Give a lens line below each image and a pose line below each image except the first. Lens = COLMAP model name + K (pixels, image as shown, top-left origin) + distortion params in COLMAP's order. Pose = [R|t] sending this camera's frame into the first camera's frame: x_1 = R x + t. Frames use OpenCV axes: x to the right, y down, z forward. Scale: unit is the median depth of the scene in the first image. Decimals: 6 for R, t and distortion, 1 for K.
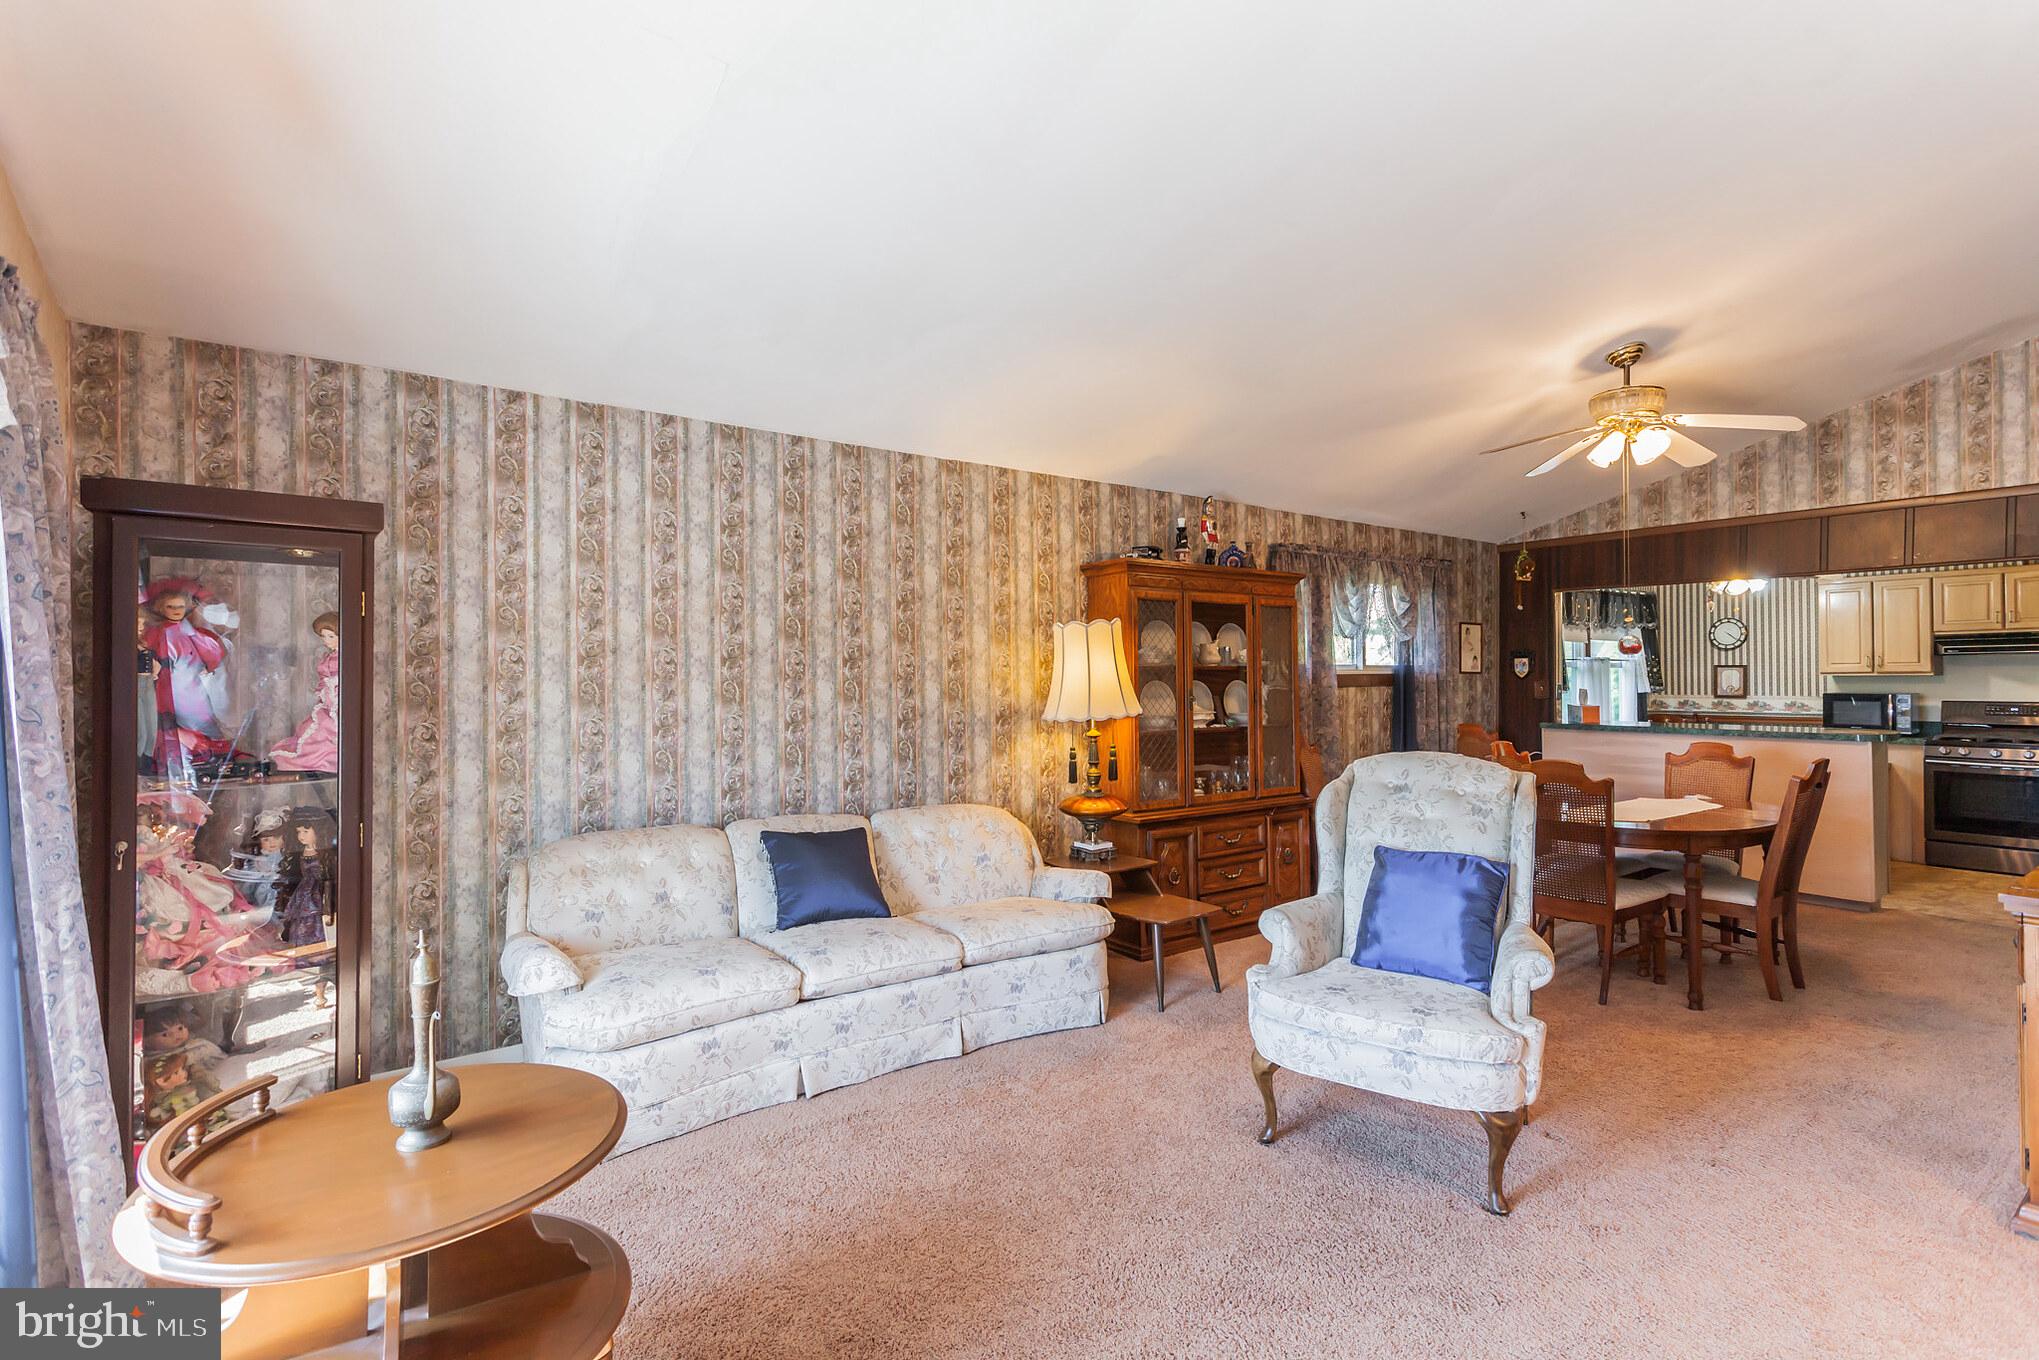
lens RADIAL K [[1012.0, 0, 992.5], [0, 1012.0, 669.1], [0, 0, 1]] dist [0.014743, -0.000964]
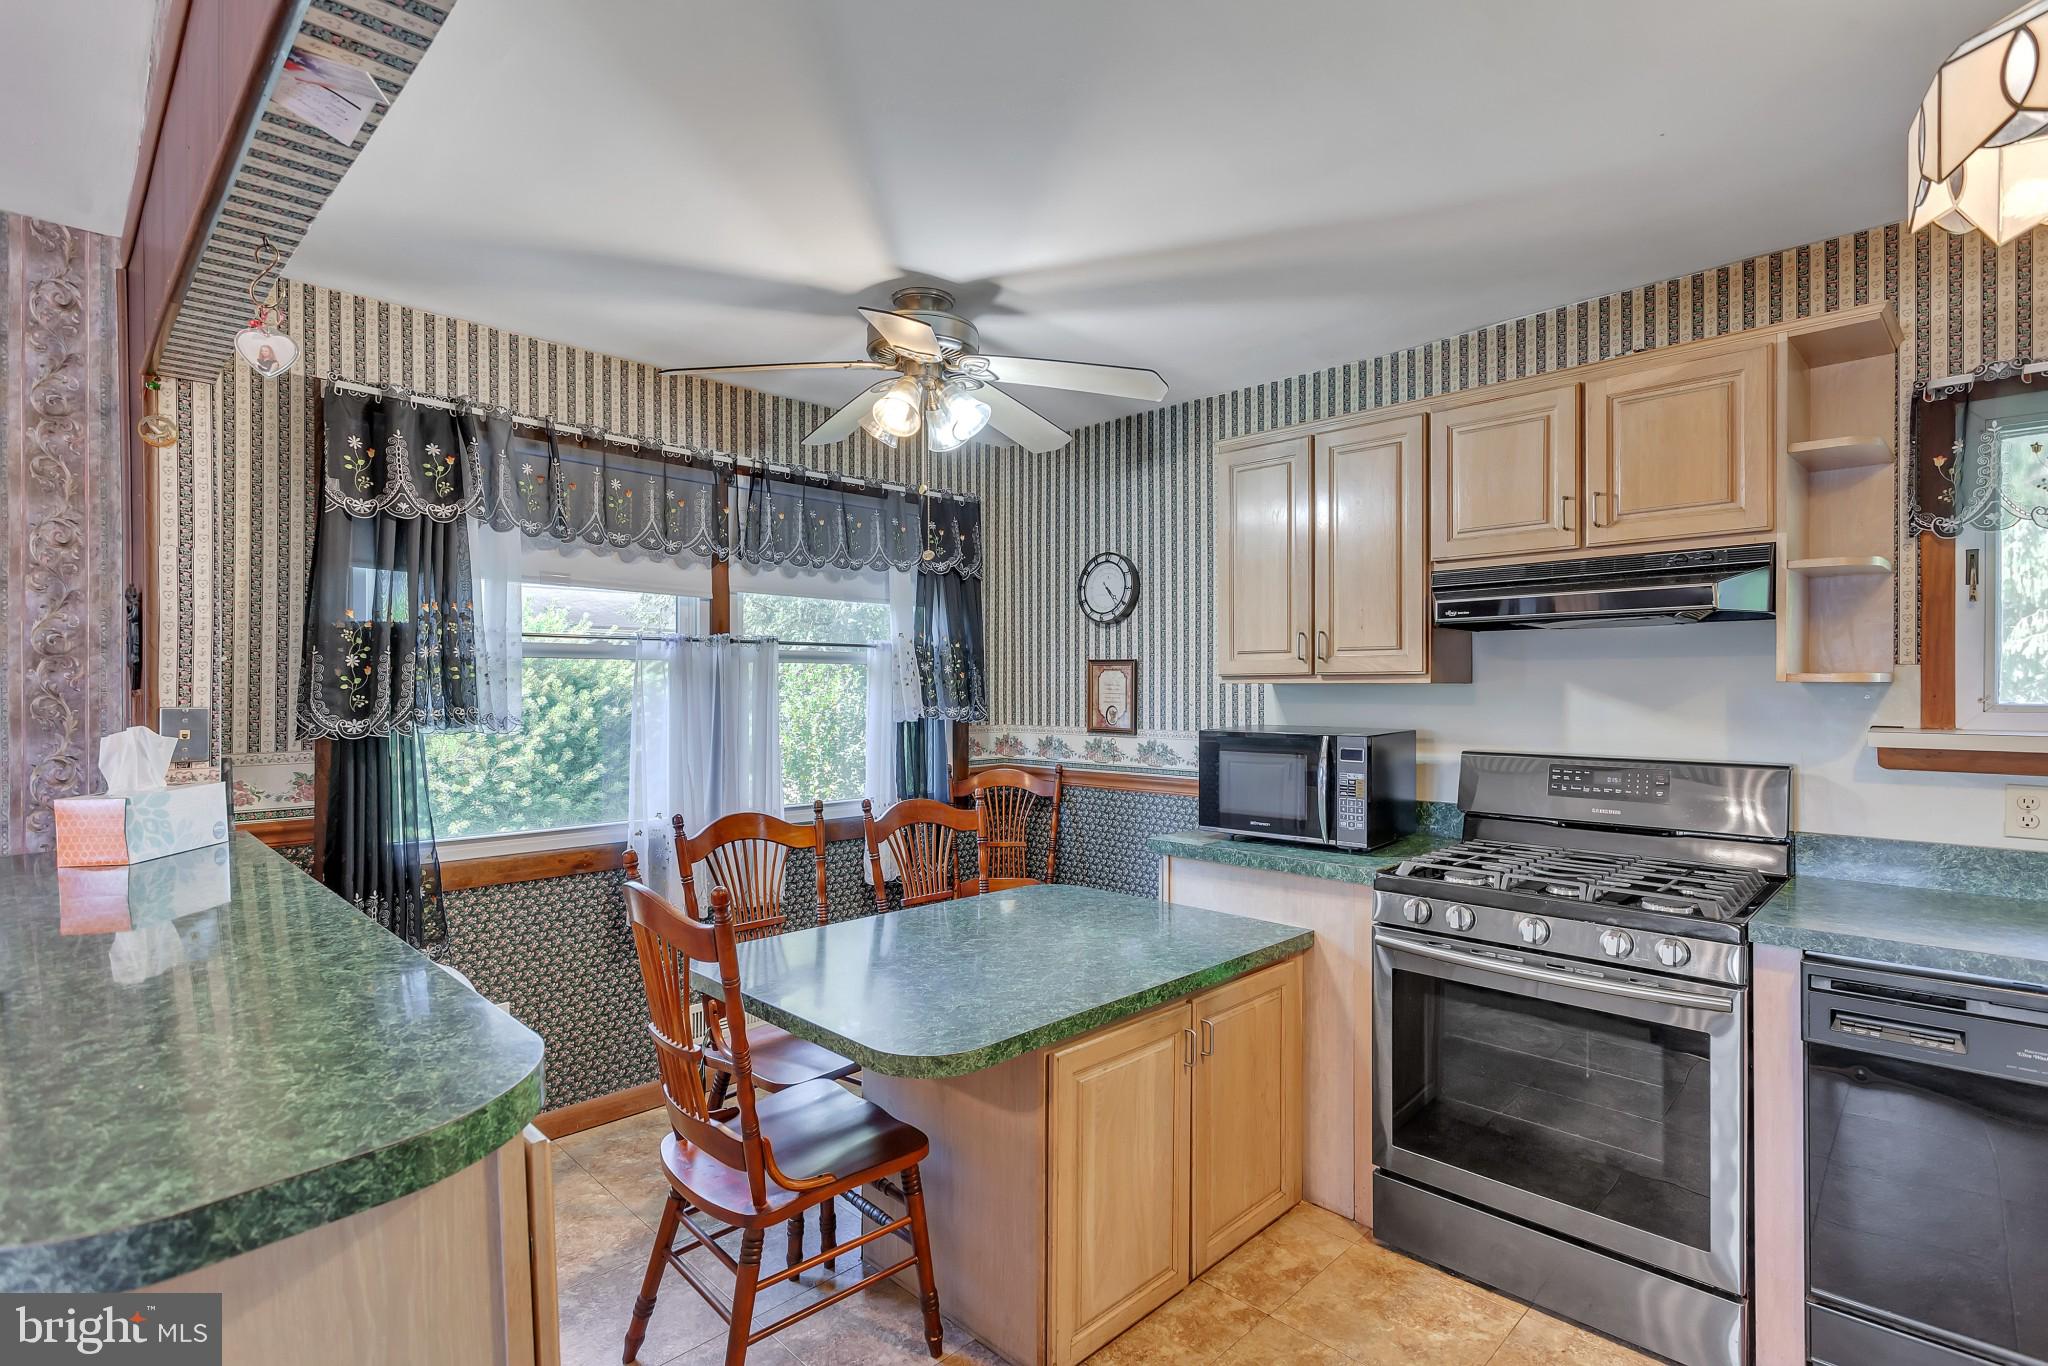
lens RADIAL K [[1016.4, 0, 1020.1], [0, 1016.4, 695.2], [0, 0, 1]] dist [0.014743, -0.000964]
pose [[0.986961, 0.002730, 0.160934, 0.803427], [-0.005537, 0.999840, 0.017001, 0.005451], [-0.160862, -0.017671, 0.986819, 0.746958]]
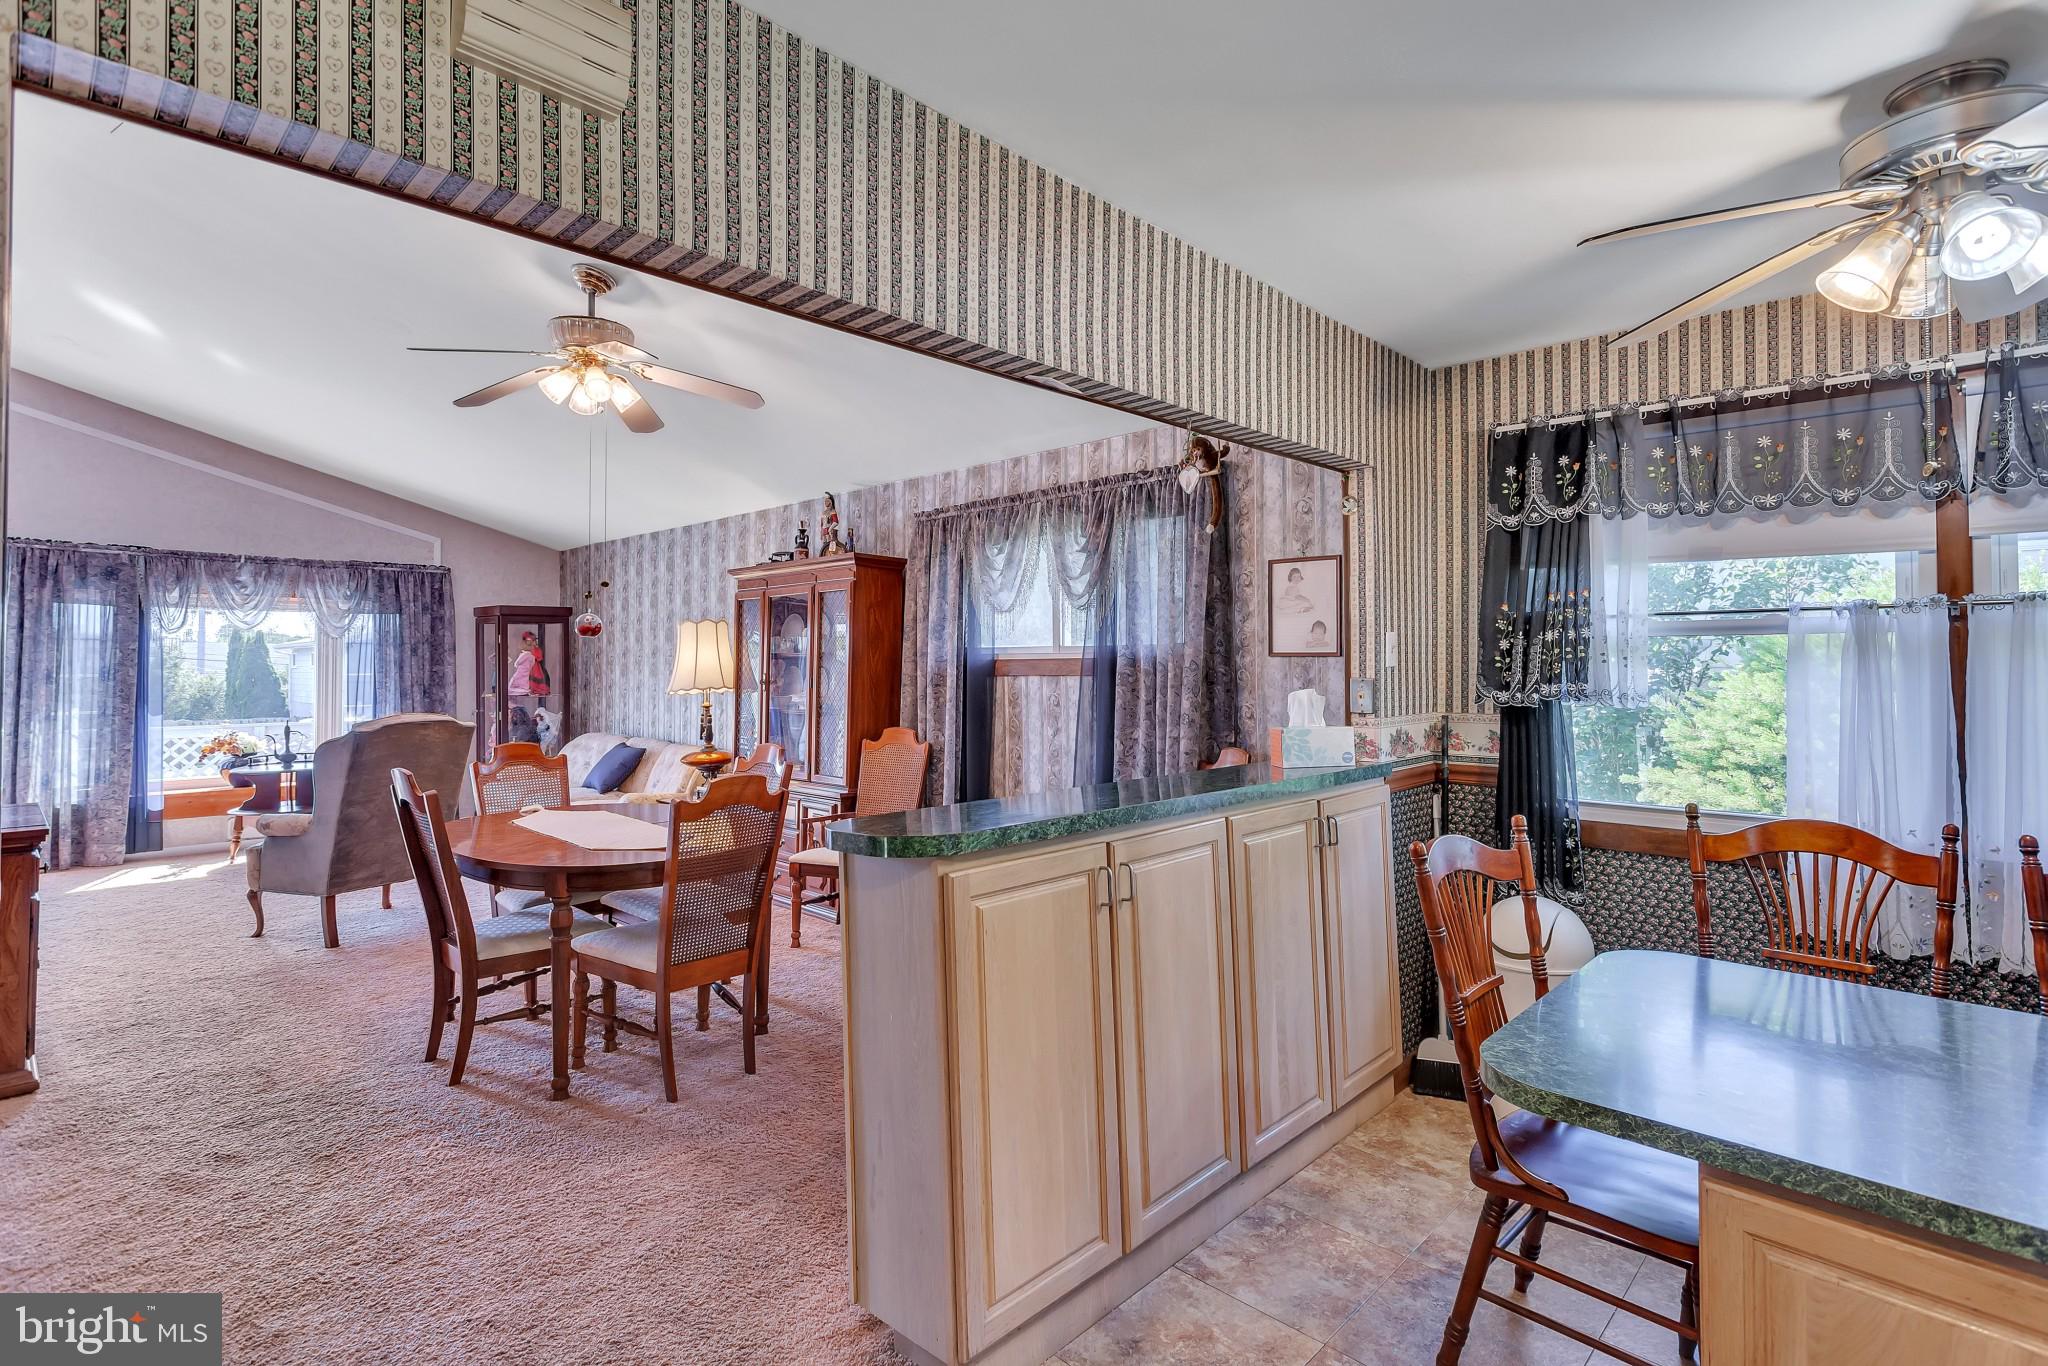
lens RADIAL K [[1016.4, 0, 1015.6], [0, 1016.4, 664.5], [0, 0, 1]] dist [0.014743, -0.000964]
pose [[0.138499, 0.004157, -0.990354, 1.066521], [0.012339, 0.999906, 0.005922, 0.004137], [0.990286, -0.013040, 0.138434, 0.868503]]
